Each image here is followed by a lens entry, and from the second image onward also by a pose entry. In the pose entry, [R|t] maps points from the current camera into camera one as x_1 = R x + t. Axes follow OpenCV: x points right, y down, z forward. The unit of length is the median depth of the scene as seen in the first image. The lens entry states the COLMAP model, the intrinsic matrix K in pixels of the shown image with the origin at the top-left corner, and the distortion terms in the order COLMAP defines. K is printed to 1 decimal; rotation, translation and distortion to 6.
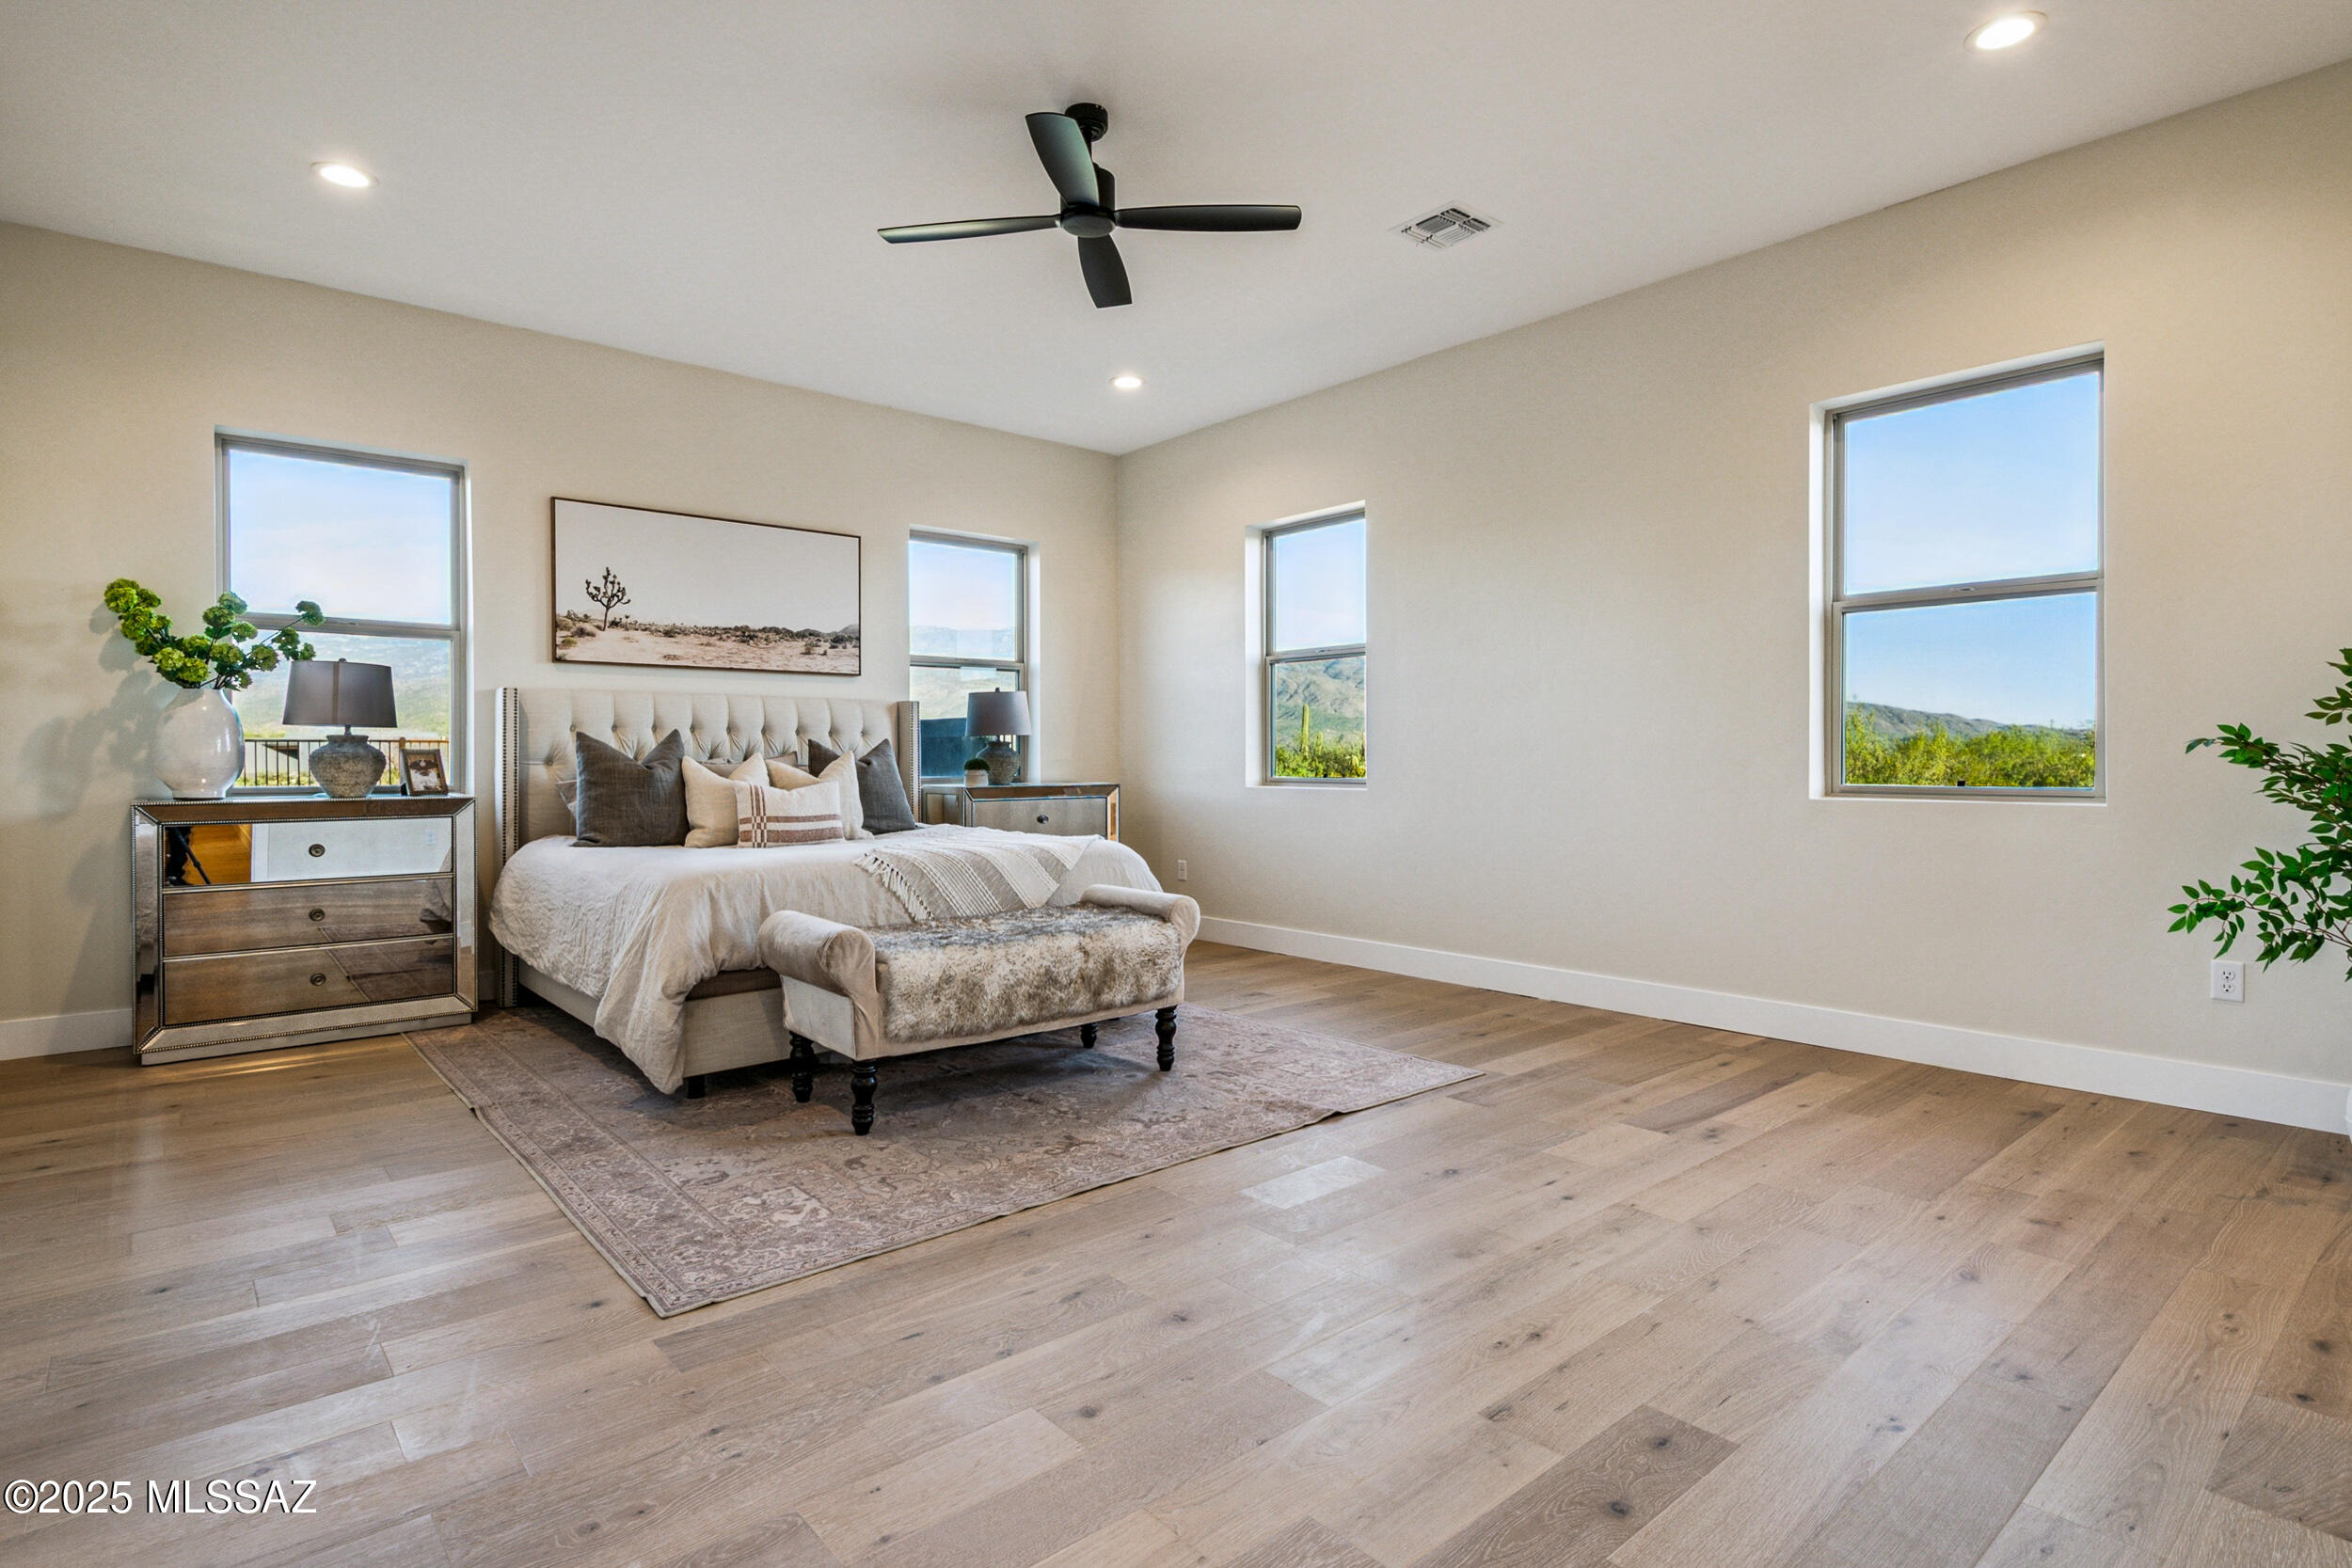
lens RADIAL K [[1187.6, 0, 1183.4], [0, 1187.6, 754.0], [0, 0, 1]] dist [0.014395, -0.000903]
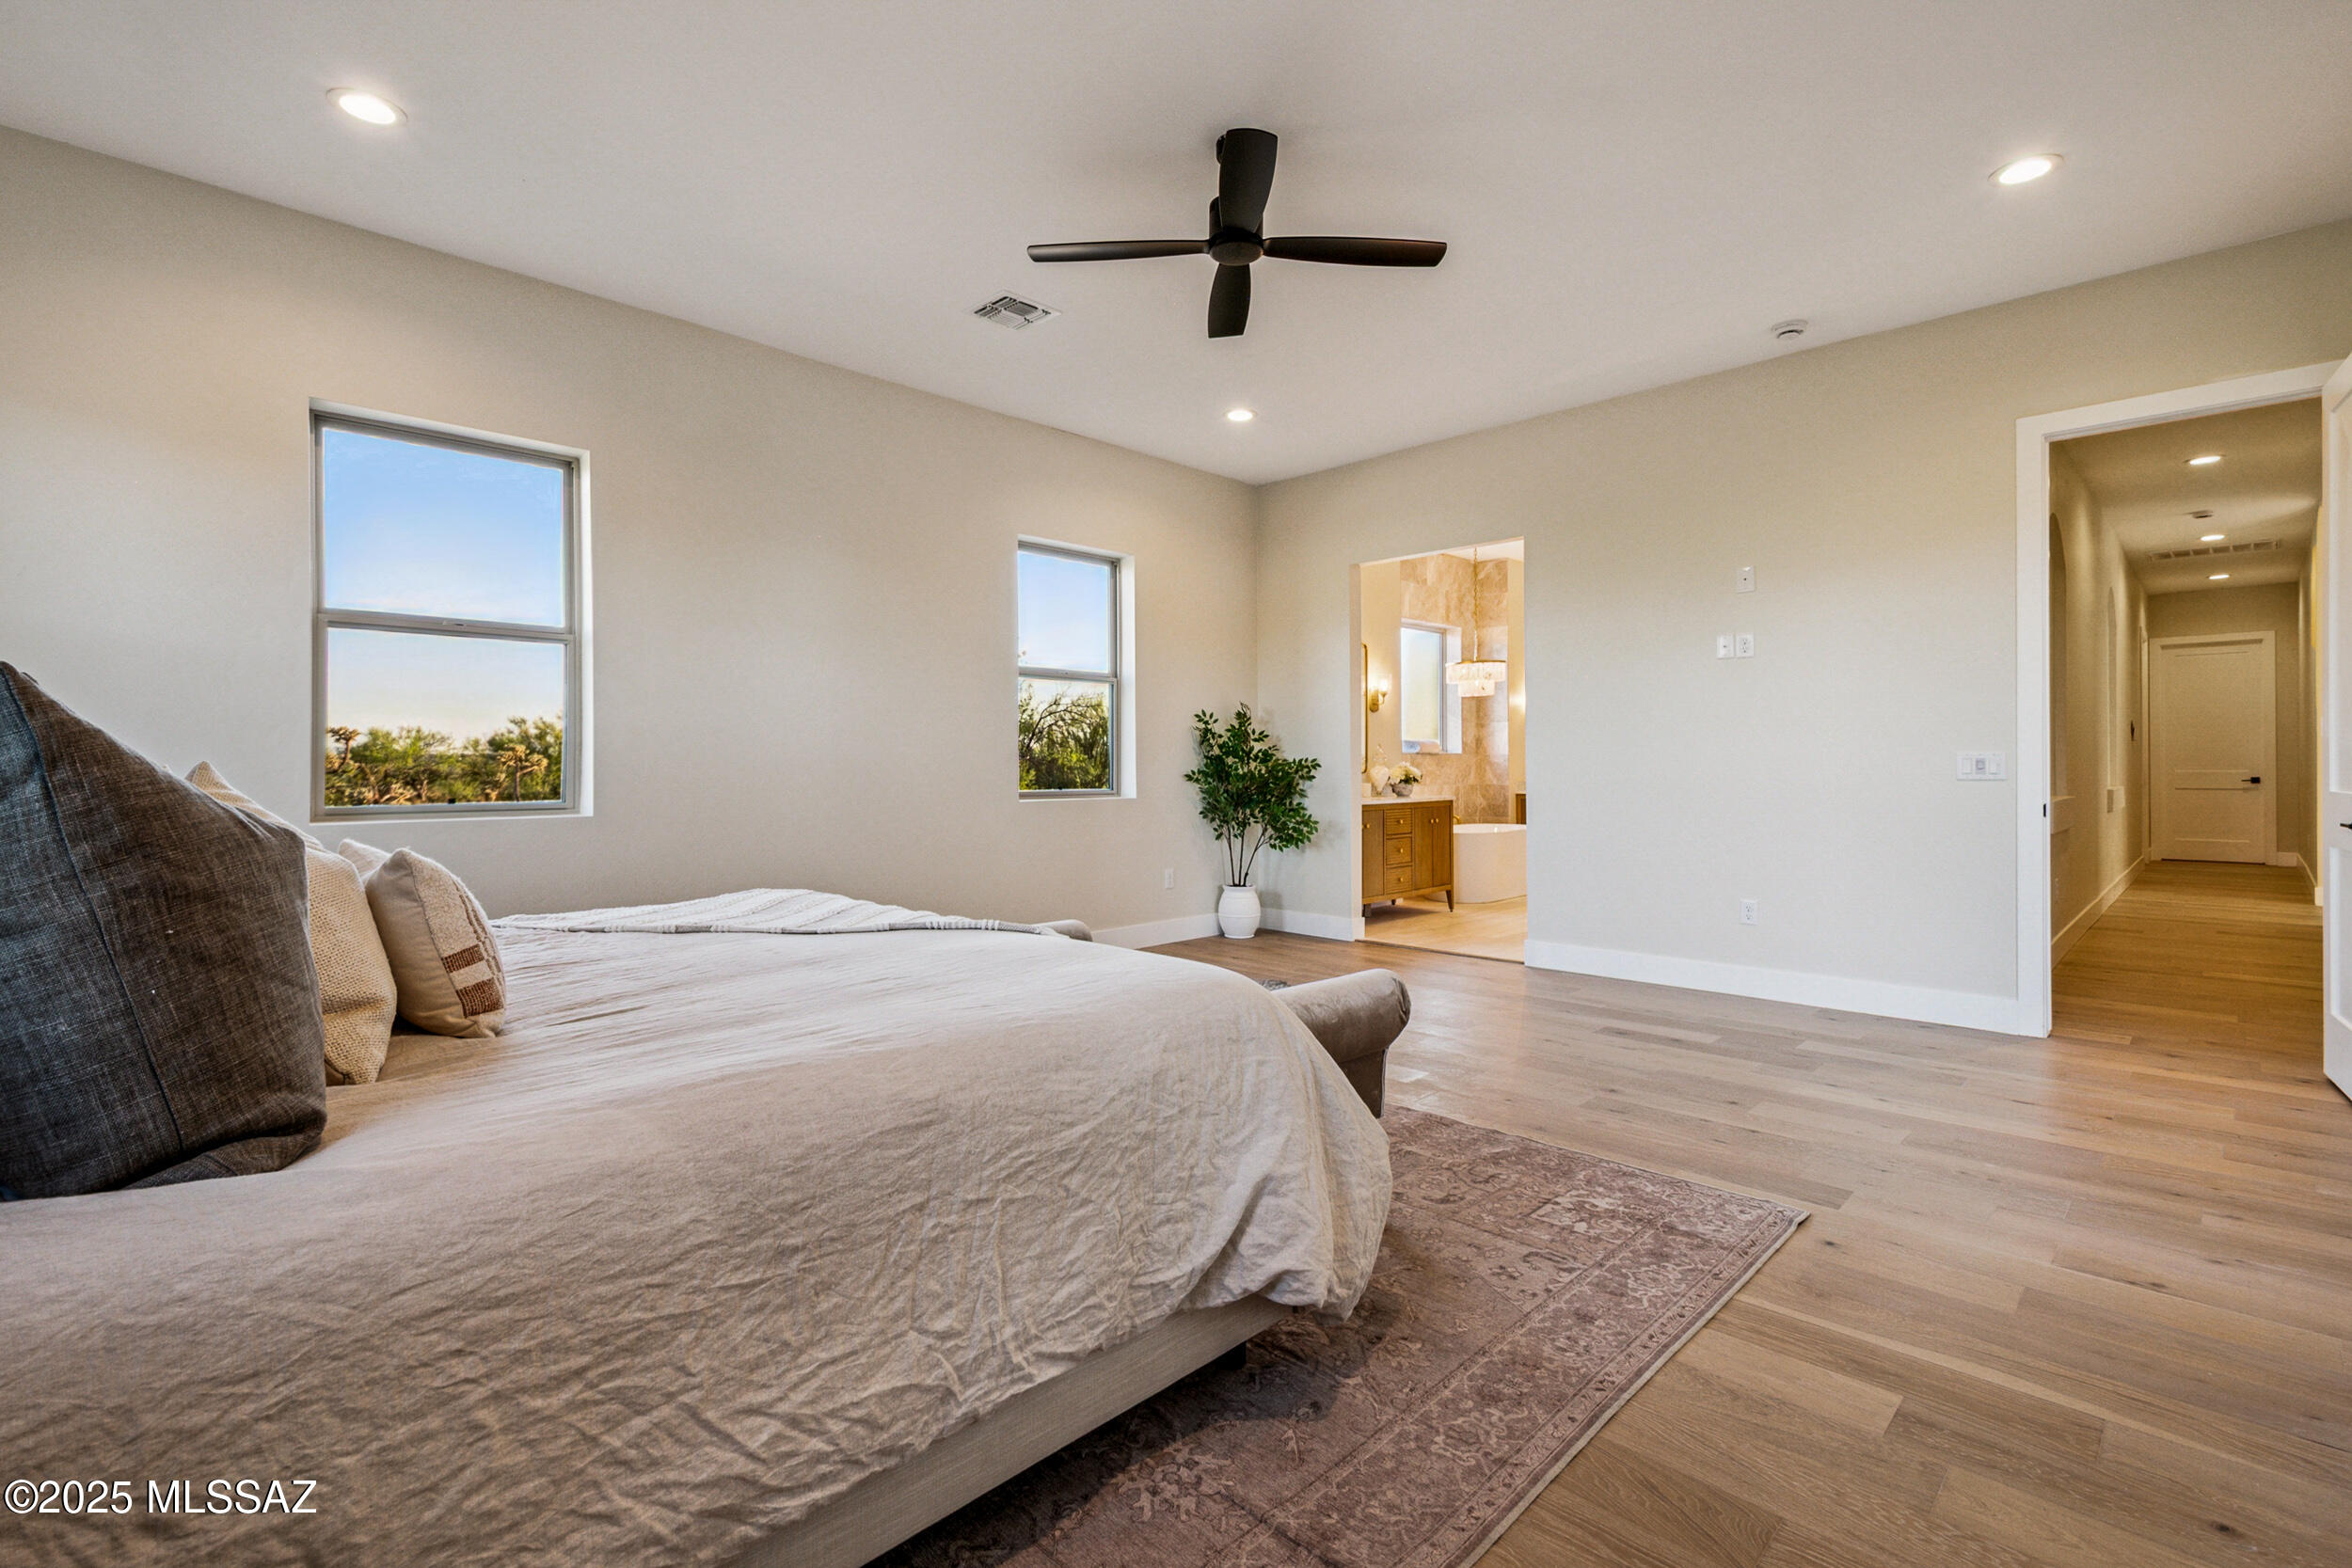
lens RADIAL K [[1041.6, 0, 1173.9], [0, 1041.6, 771.5], [0, 0, 1]] dist [0.006931, -0.000394]
pose [[-0.061458, 0.002685, 0.998106, -0.740989], [0.000849, 0.999996, -0.002638, 0.001297], [-0.998109, 0.000685, -0.061460, 0.856728]]
